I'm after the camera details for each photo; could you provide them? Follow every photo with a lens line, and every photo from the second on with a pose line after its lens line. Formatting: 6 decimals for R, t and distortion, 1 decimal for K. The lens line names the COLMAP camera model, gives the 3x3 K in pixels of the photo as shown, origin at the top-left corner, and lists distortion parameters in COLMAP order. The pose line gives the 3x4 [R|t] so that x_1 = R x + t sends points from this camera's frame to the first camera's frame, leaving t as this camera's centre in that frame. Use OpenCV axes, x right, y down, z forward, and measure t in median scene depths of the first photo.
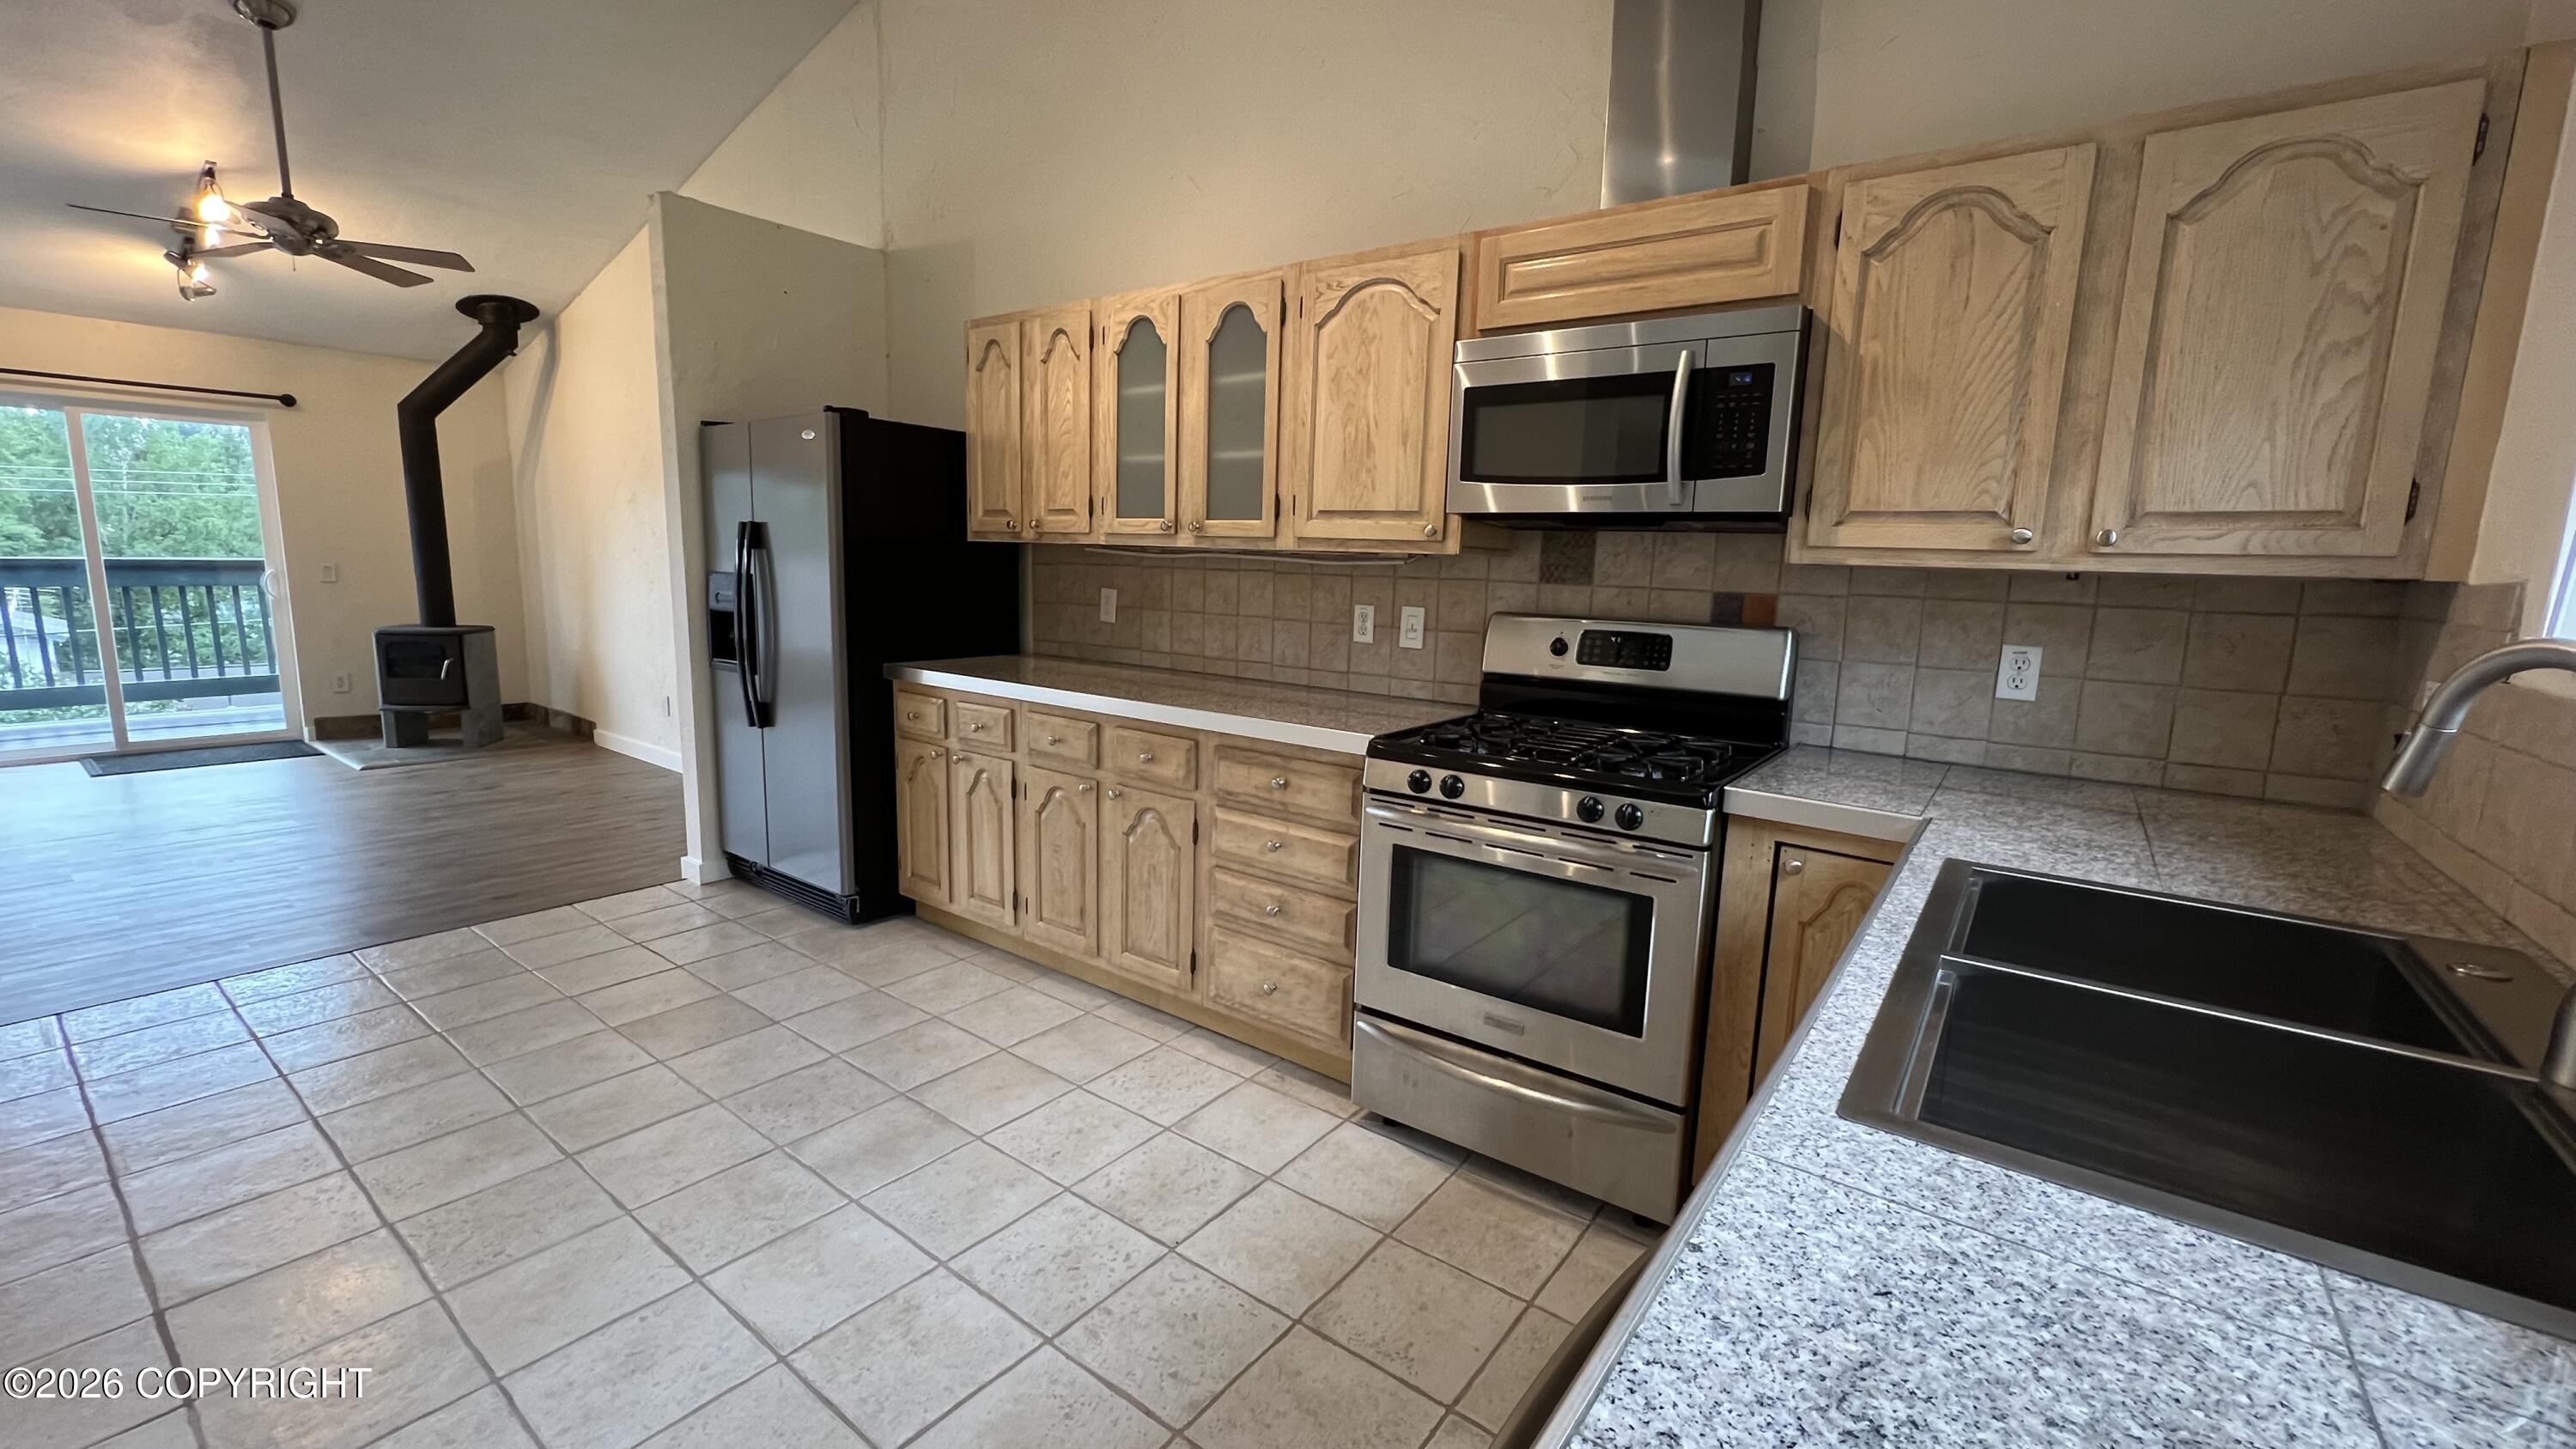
lens RADIAL K [[1035.7, 0, 1293.0], [0, 1035.7, 720.9], [0, 0, 1]] dist [-0.000625, 0.000159]
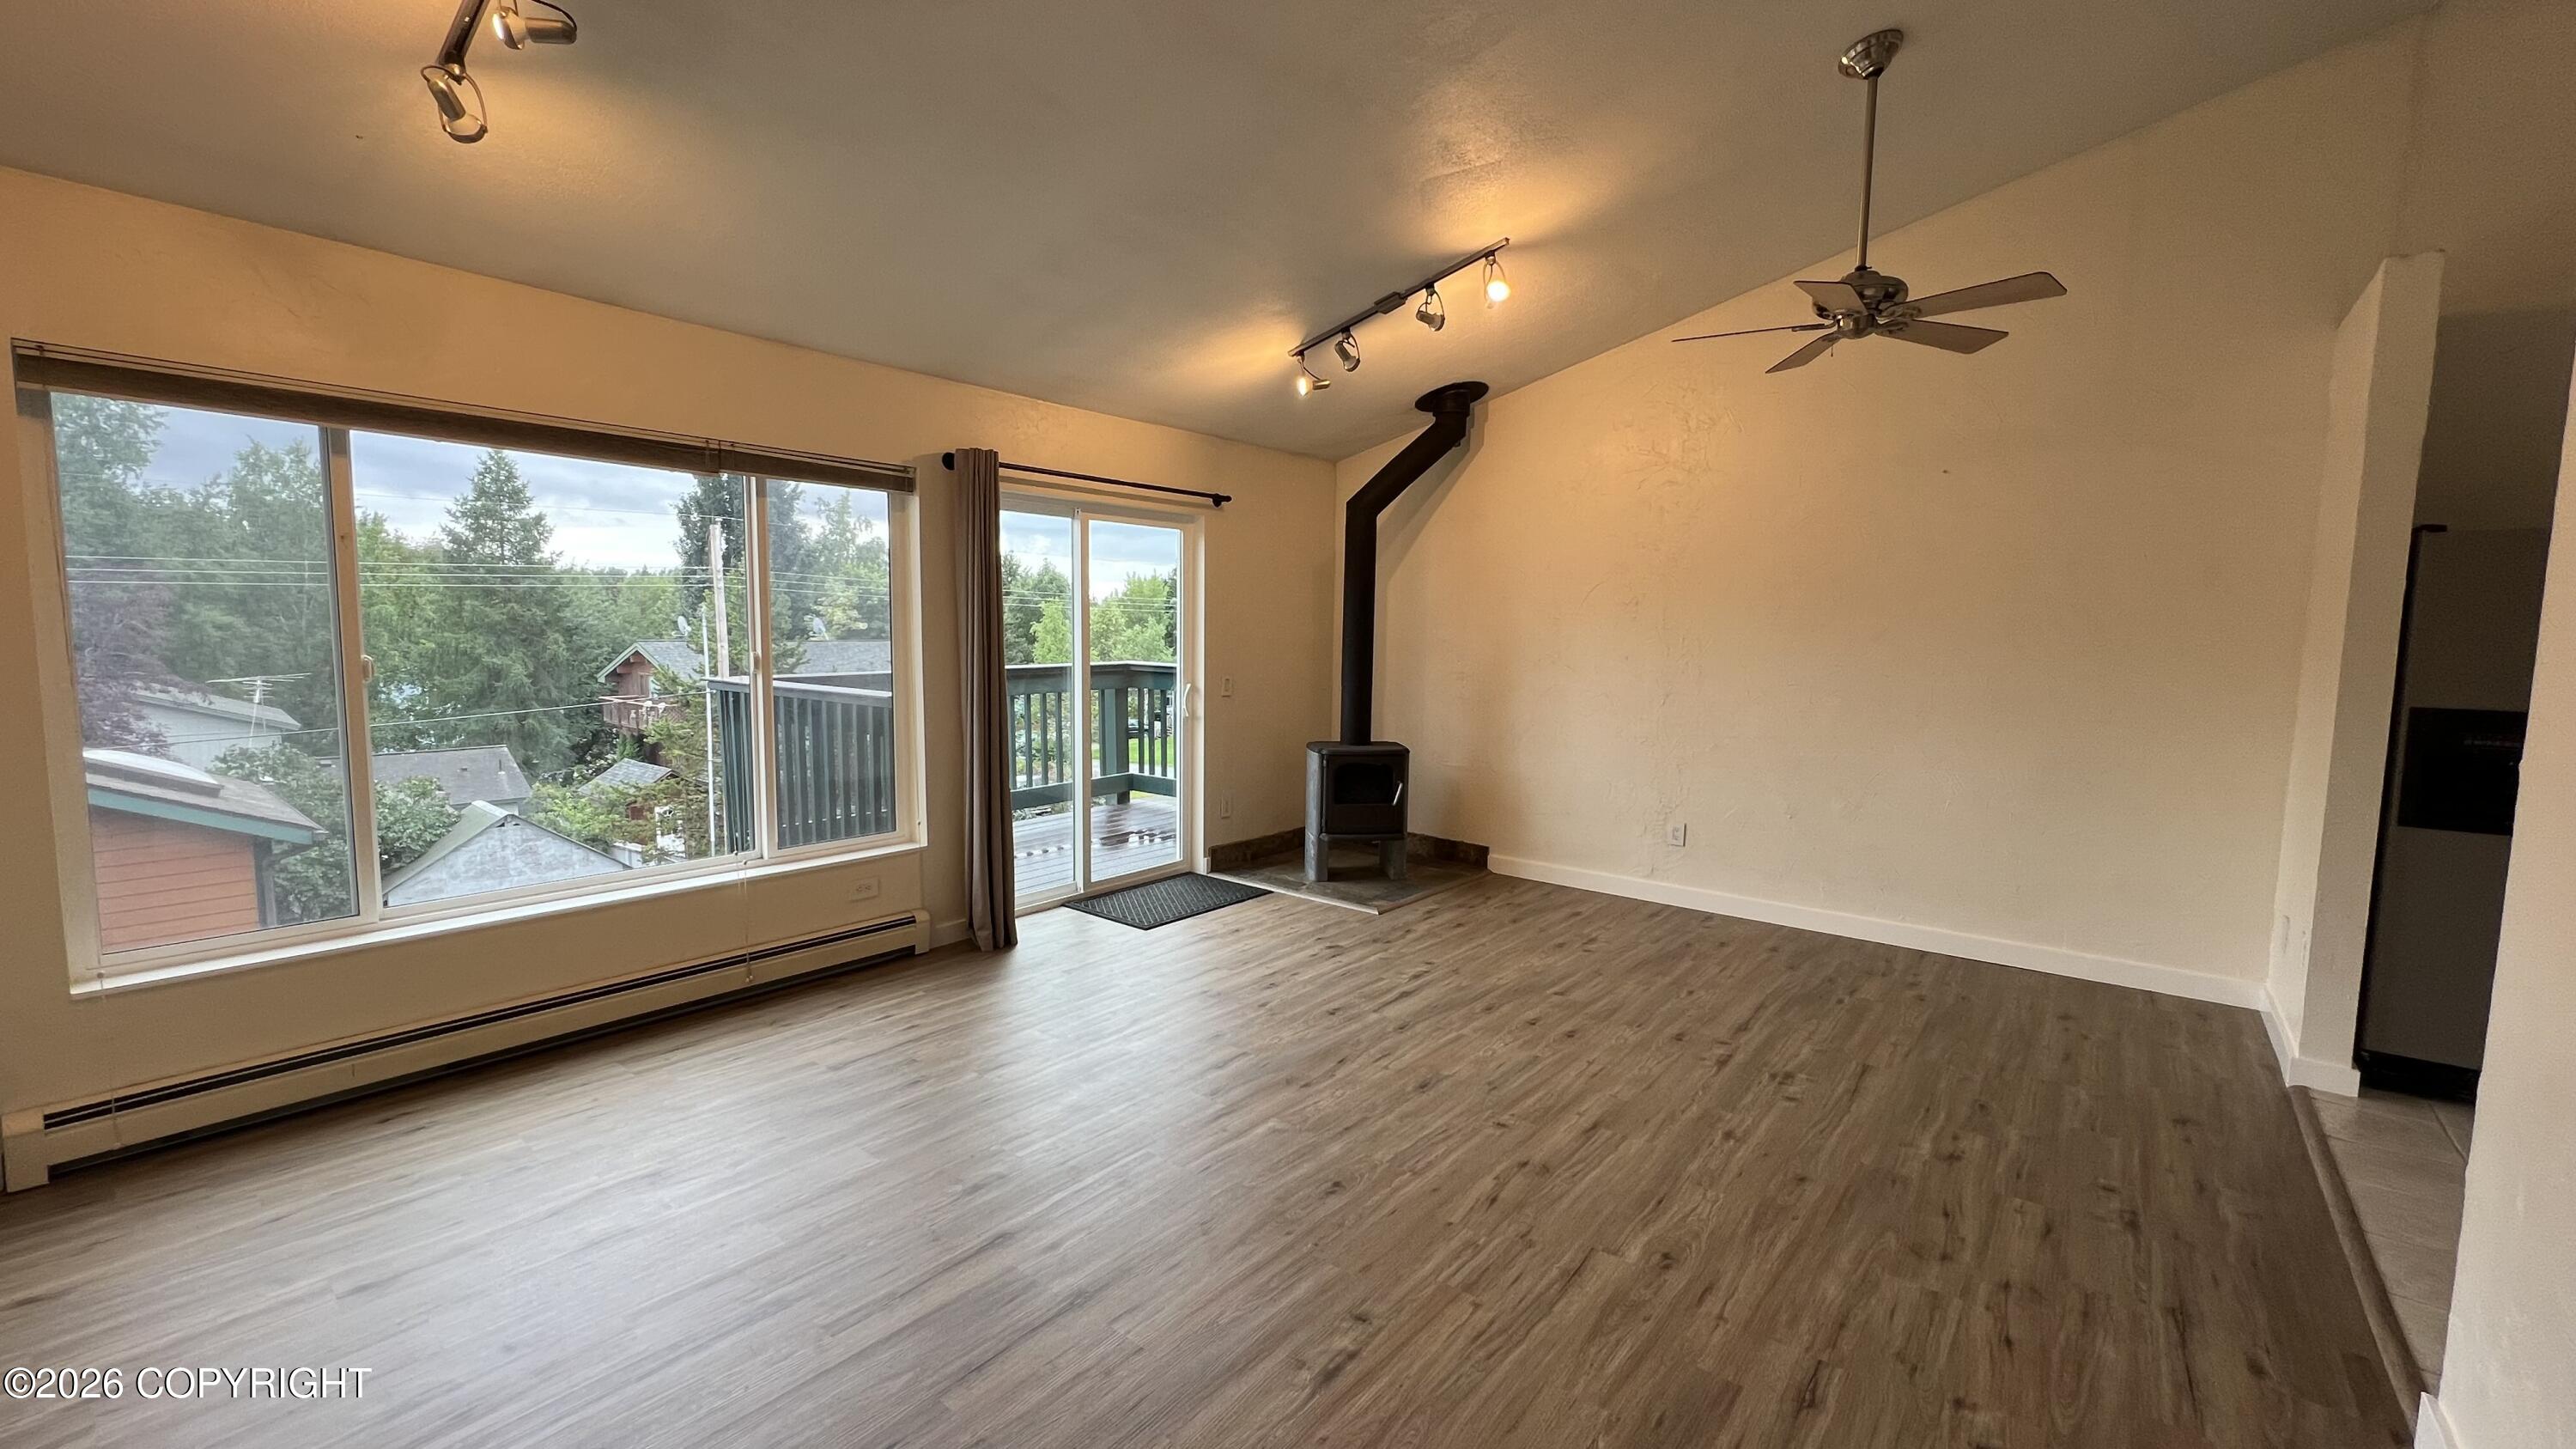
lens RADIAL K [[1035.7, 0, 1291.7], [0, 1035.7, 733.4], [0, 0, 1]] dist [-0.000625, 0.000159]
pose [[0.999012, -0.011791, -0.042837, -1.508310], [0.009663, 0.998725, -0.049550, -0.101289], [0.043367, 0.049087, 0.997853, 0.178572]]
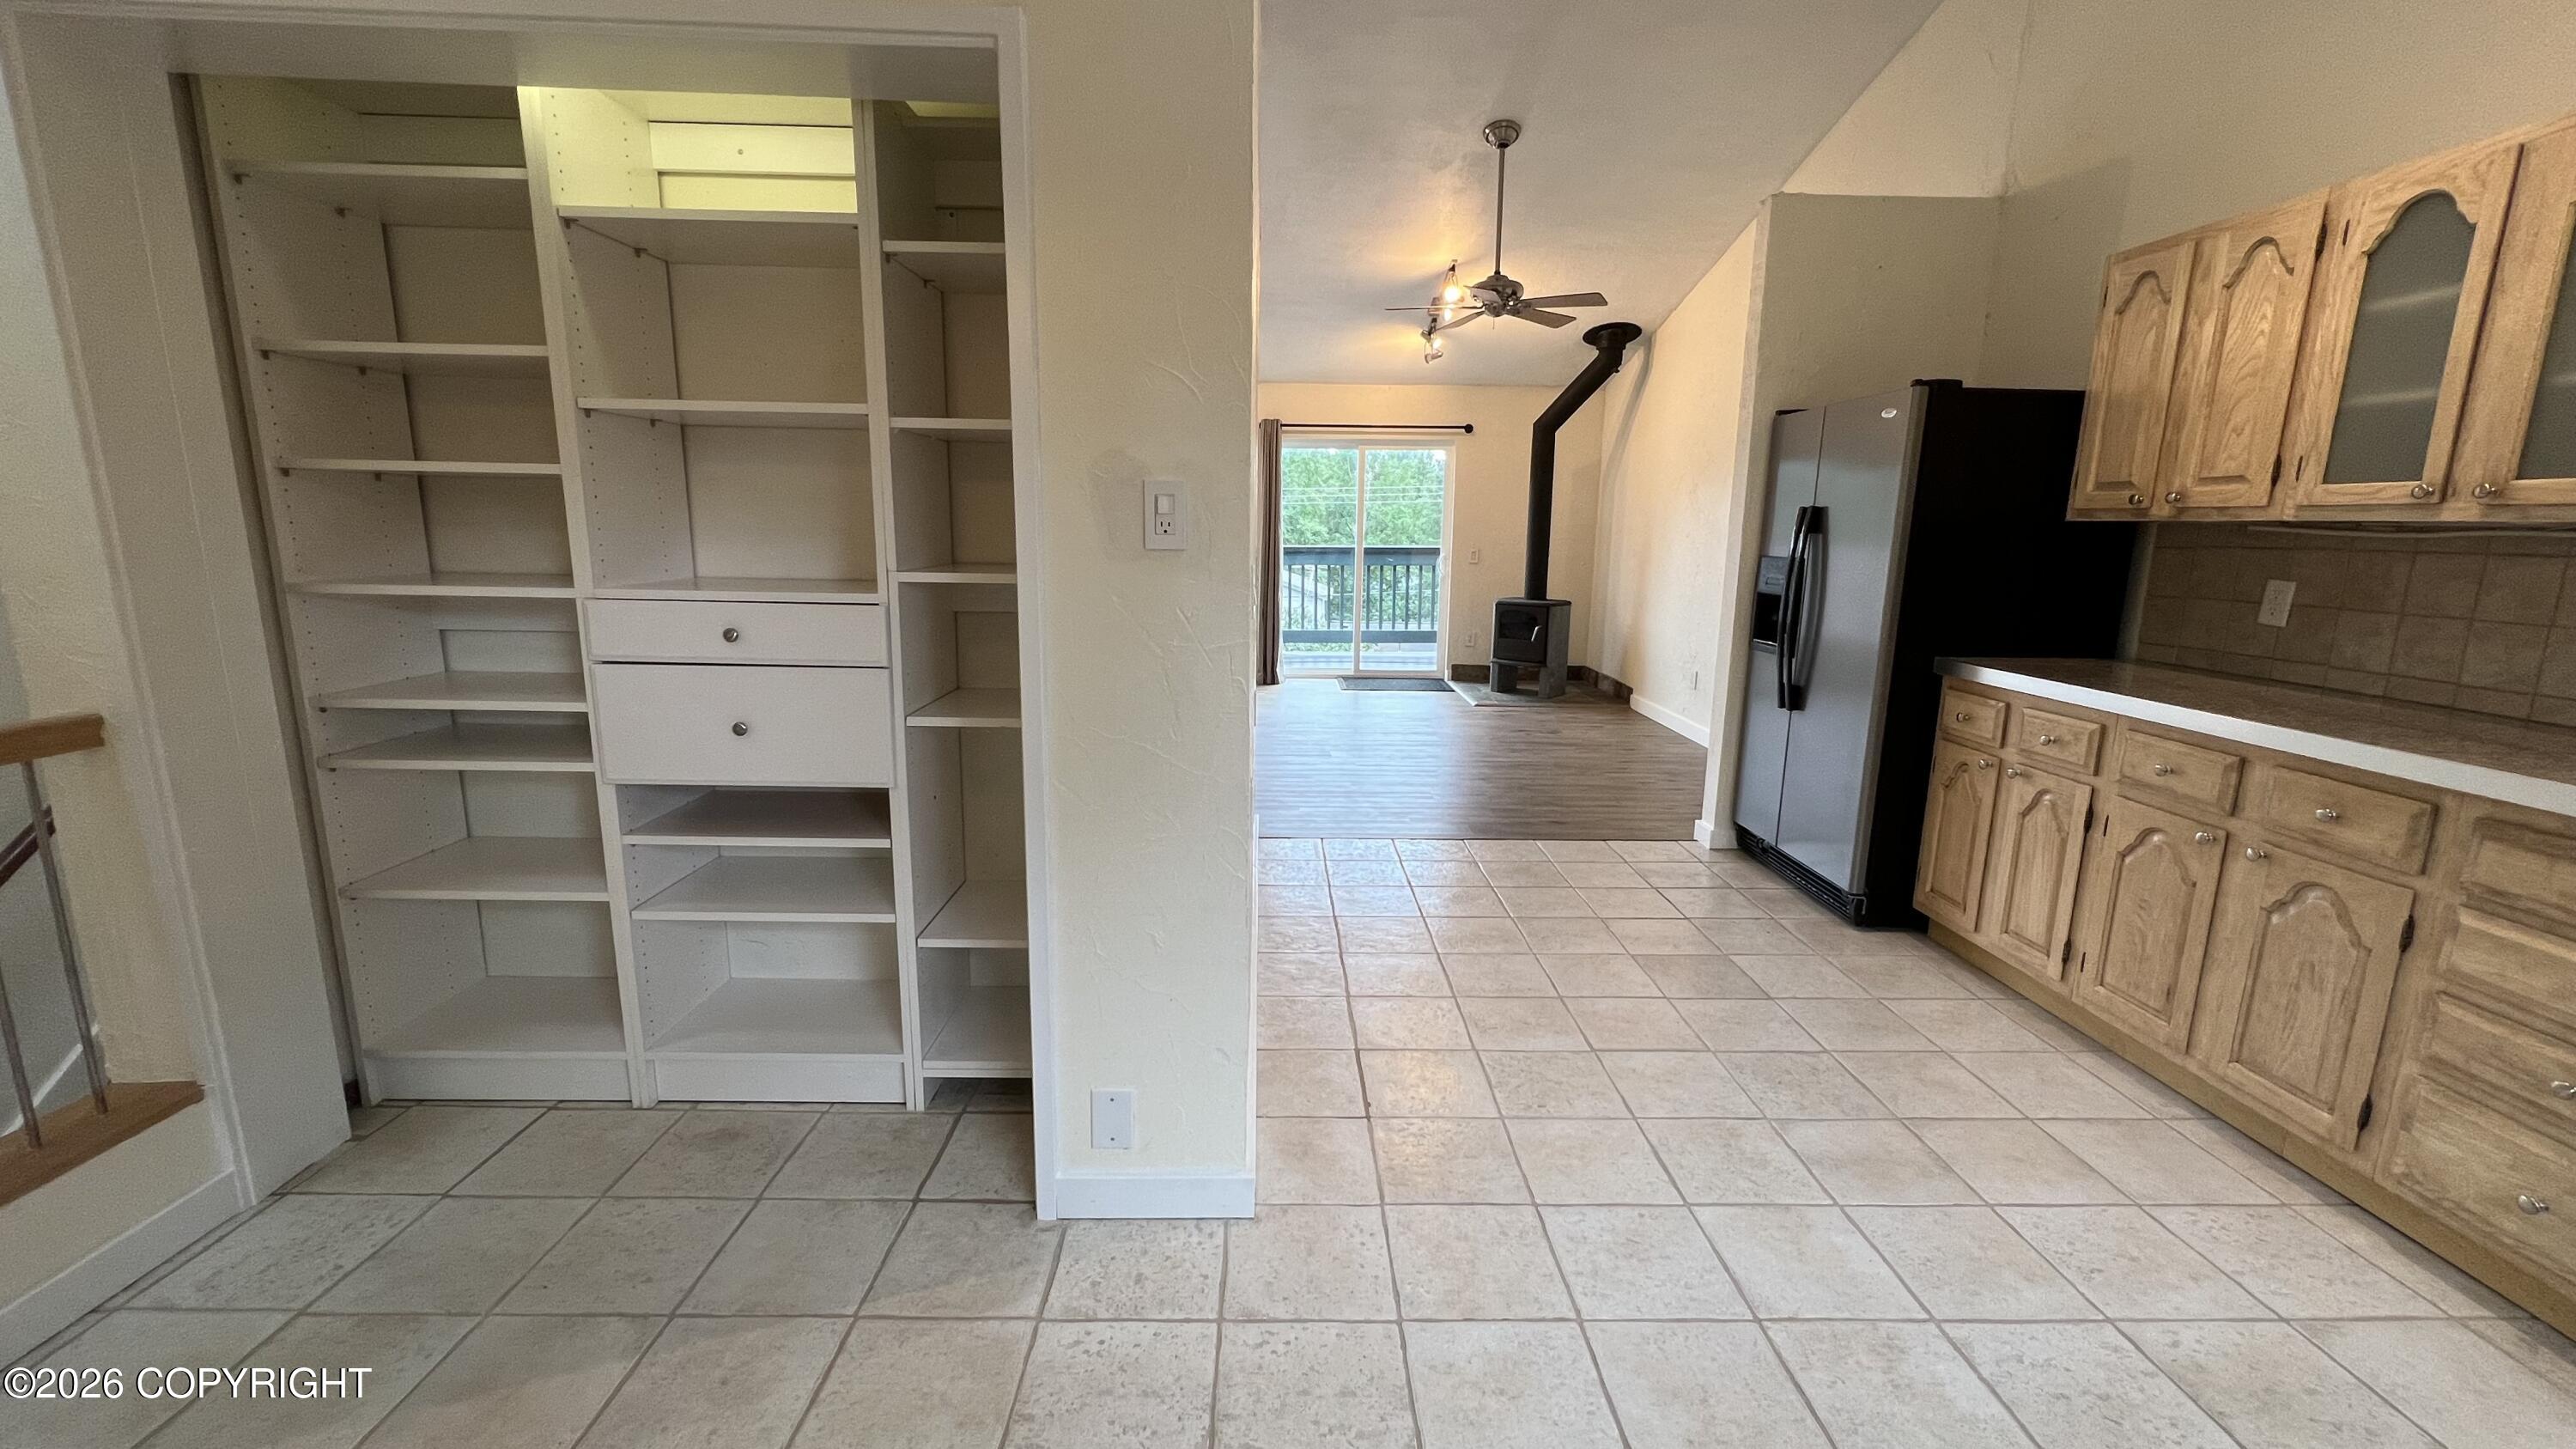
lens RADIAL K [[1035.7, 0, 1286.7], [0, 1035.7, 721.5], [0, 0, 1]] dist [-0.000625, 0.000159]
pose [[0.615135, 0.127598, -0.778028, -0.028265], [-0.116999, 0.990664, 0.069968, 0.004438], [0.779692, 0.047989, 0.624321, -0.018895]]
